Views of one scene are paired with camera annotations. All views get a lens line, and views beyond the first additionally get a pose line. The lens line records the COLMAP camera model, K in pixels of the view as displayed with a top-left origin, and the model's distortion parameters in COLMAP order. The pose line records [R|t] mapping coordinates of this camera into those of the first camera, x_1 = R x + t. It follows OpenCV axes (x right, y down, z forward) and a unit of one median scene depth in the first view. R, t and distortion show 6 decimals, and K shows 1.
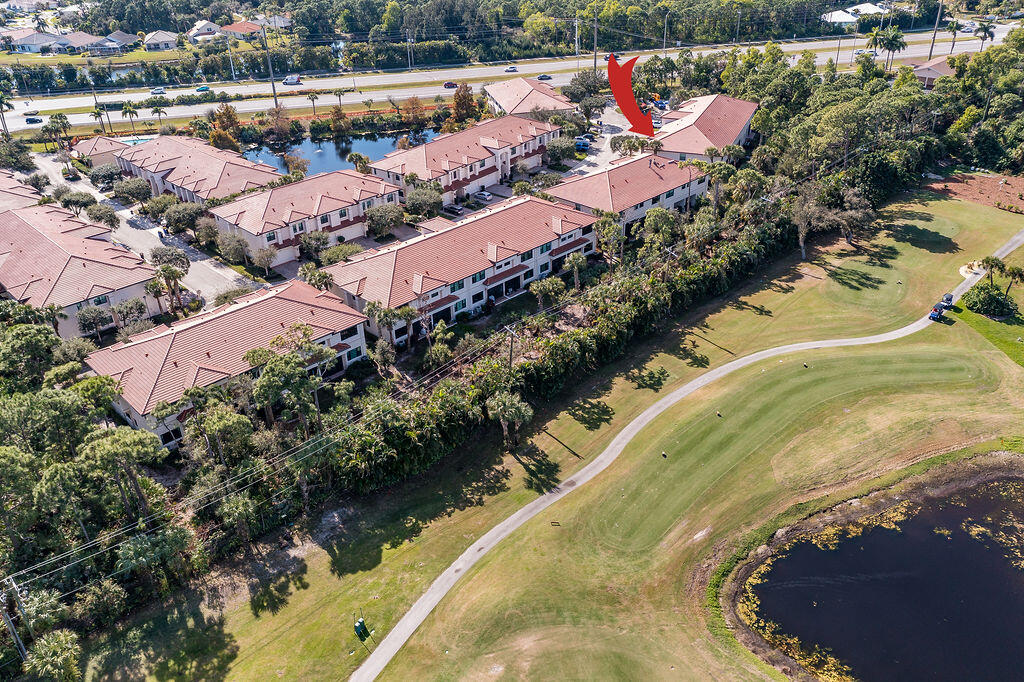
lens RADIAL K [[806.1, 0, 517.0], [0, 806.1, 336.9], [0, 0, 1]] dist [0.001195, 0.002344]
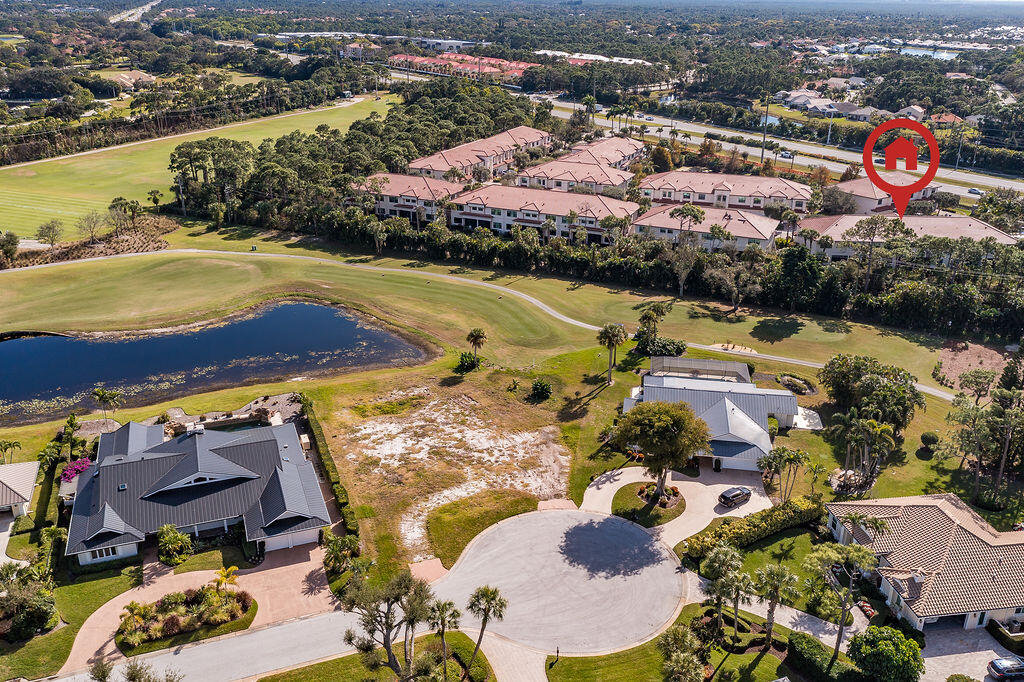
lens RADIAL K [[844.4, 0, 512.0], [0, 844.4, 341.0], [0, 0, 1]] dist [-0.003630, -0.000878]
pose [[0.361603, 0.382788, -0.850127, 1.333770], [-0.478912, 0.858599, 0.182897, -0.148173], [0.799929, 0.341001, 0.493794, 0.218140]]
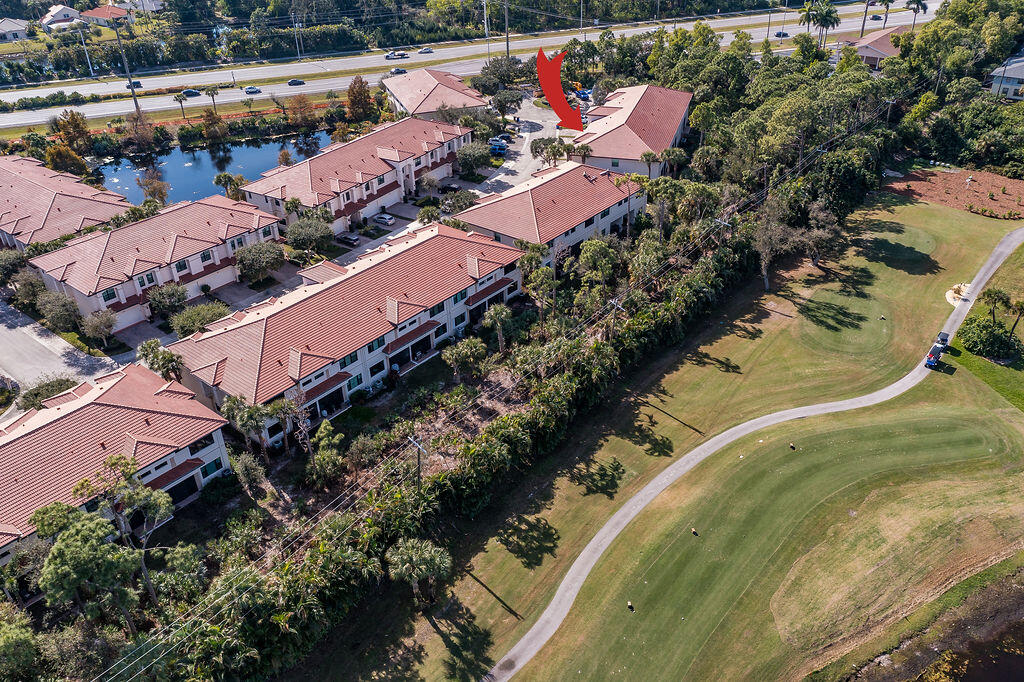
lens RADIAL K [[806.1, 0, 517.0], [0, 806.1, 336.9], [0, 0, 1]] dist [0.001195, 0.002344]
pose [[0.994395, -0.055851, 0.089770, 0.016568], [0.053103, 0.998053, 0.032717, -0.088463], [-0.091422, -0.027767, 0.995425, 0.181713]]
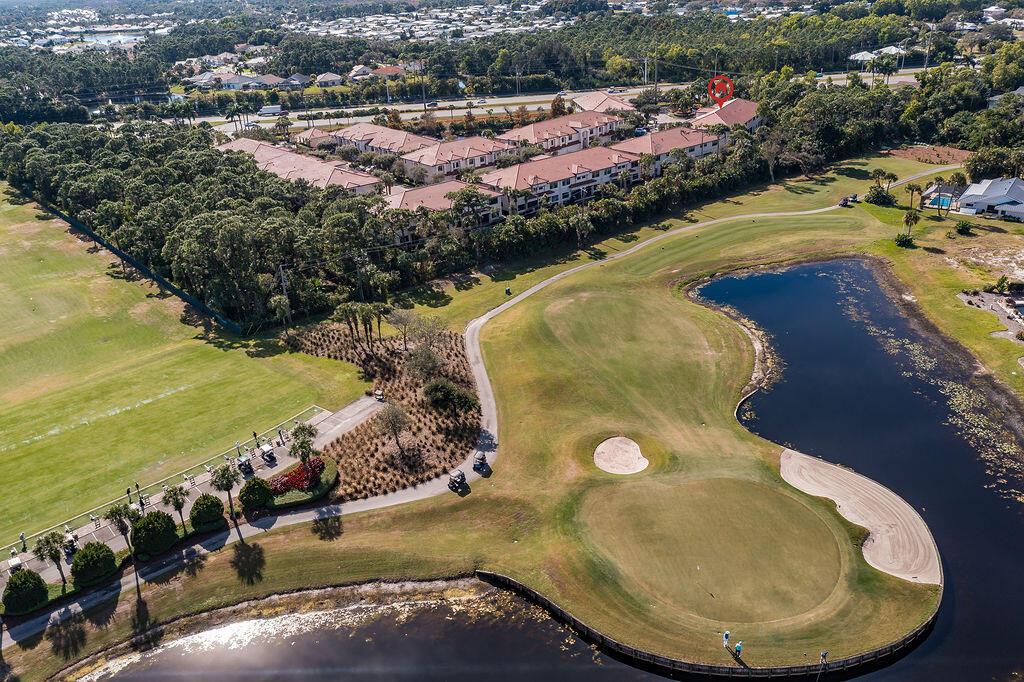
lens RADIAL K [[806.1, 0, 517.0], [0, 806.1, 336.9], [0, 0, 1]] dist [0.001195, 0.002344]
pose [[0.994207, 0.024672, -0.104611, 0.030451], [-0.032452, 0.996779, -0.073332, 0.333473], [0.102465, 0.076302, 0.991806, -0.587427]]
